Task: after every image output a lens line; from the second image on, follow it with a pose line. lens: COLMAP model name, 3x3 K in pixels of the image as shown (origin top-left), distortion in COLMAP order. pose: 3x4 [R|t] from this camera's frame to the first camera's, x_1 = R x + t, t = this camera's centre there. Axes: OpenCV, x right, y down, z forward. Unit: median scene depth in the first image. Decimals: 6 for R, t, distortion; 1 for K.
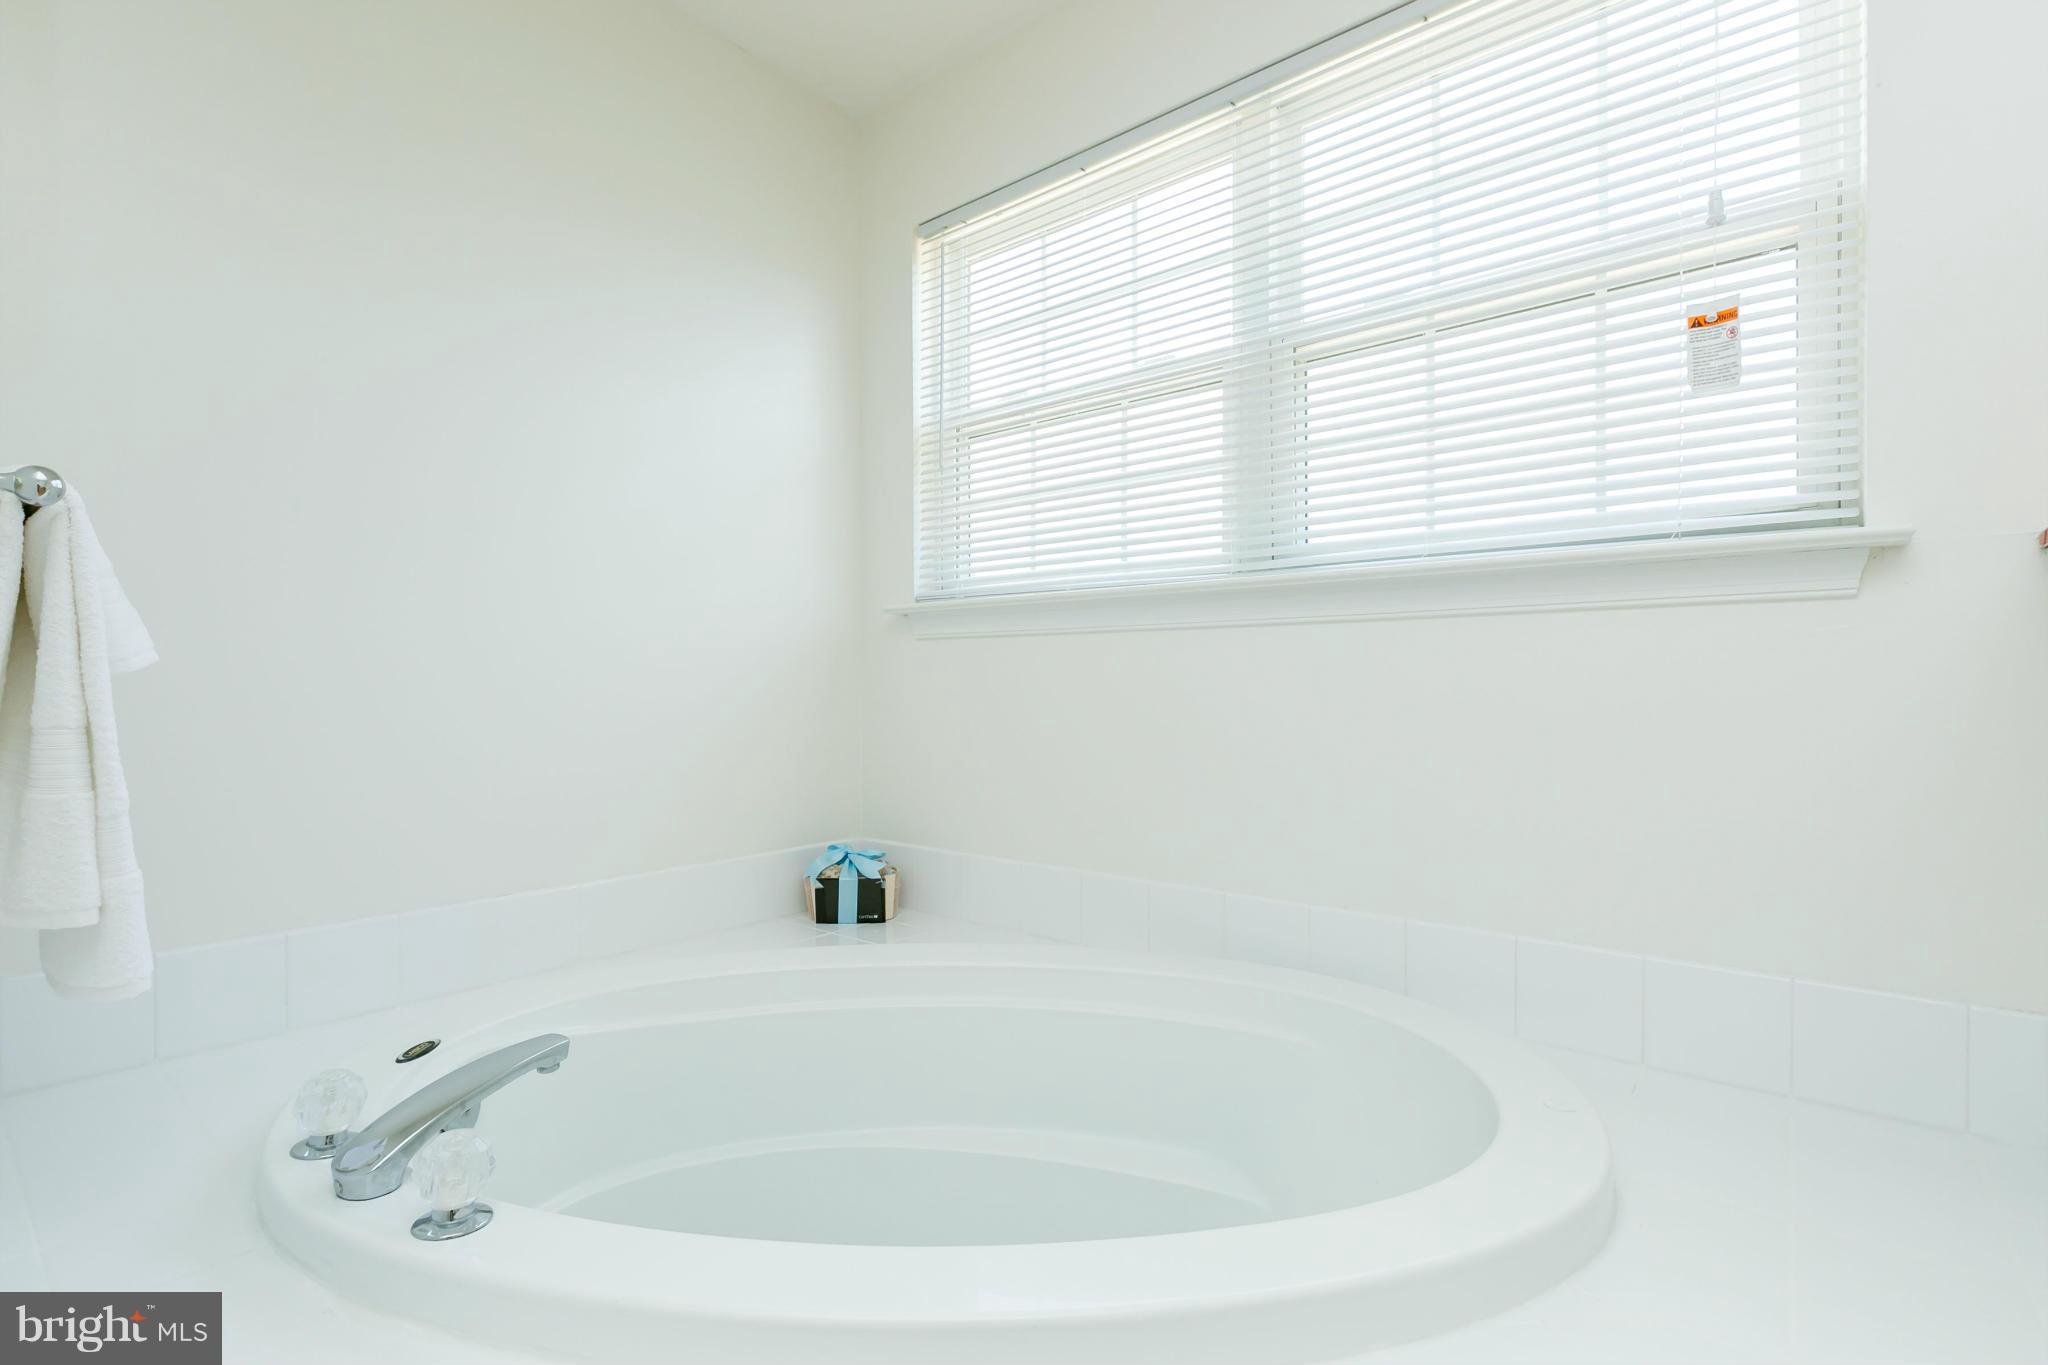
lens RADIAL K [[1049.7, 0, 1024.0], [0, 1049.7, 682.5], [0, 0, 1]] dist [0.004527, -0.000189]
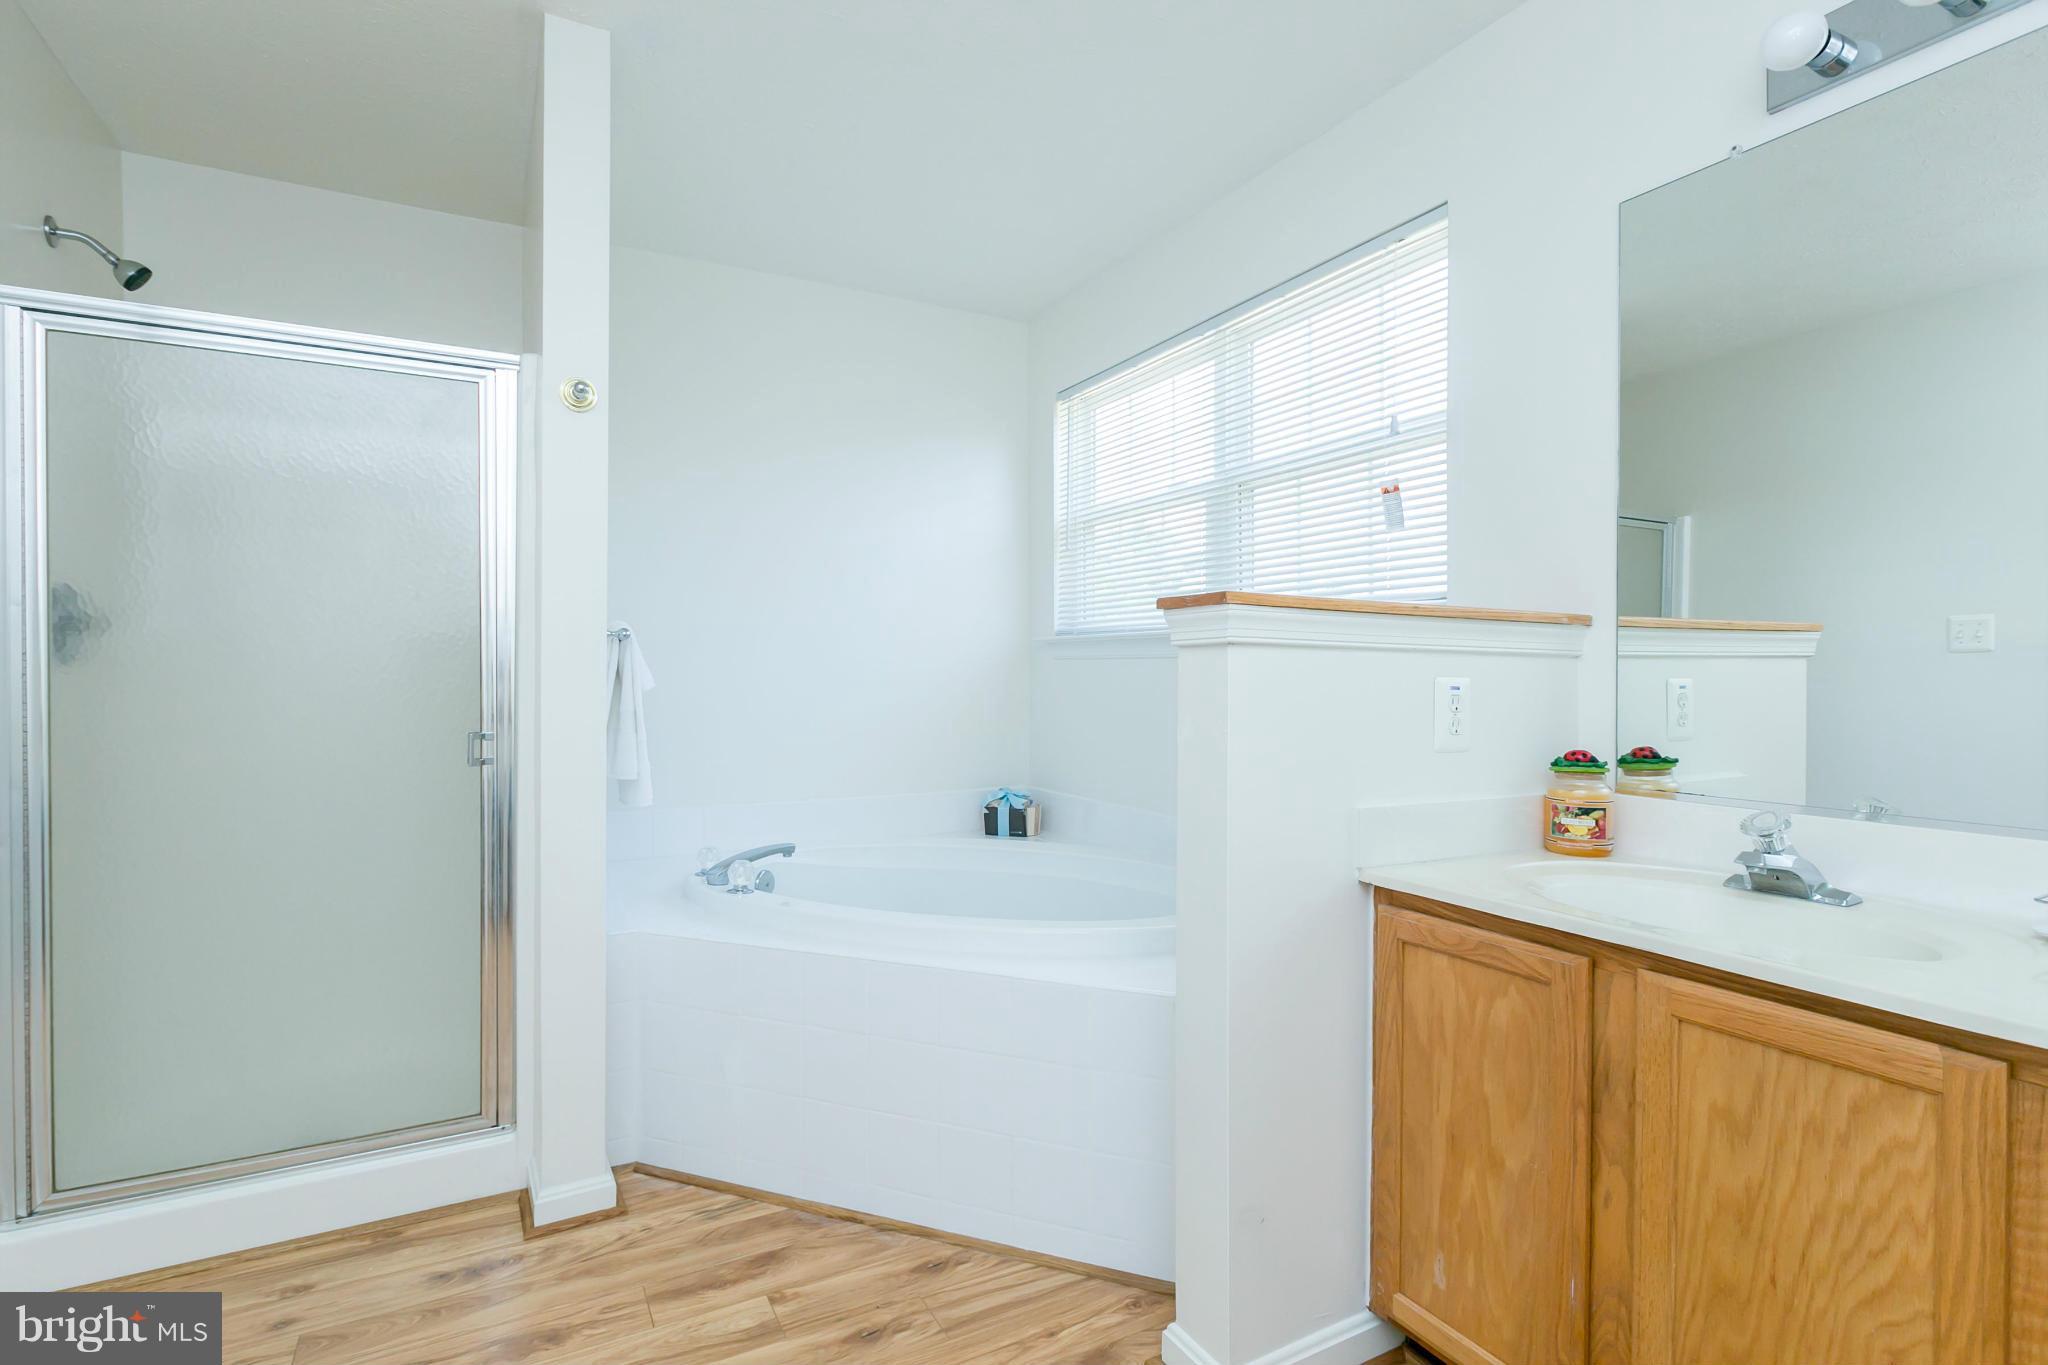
lens RADIAL K [[974.6, 0, 1024.0], [0, 974.6, 682.5], [0, 0, 1]] dist [-0.000631, 0.000410]
pose [[0.948020, 0.008359, -0.318102, 0.351034], [-0.006019, 0.999947, 0.008337, -0.020637], [0.318155, -0.005989, 0.948020, -0.429919]]
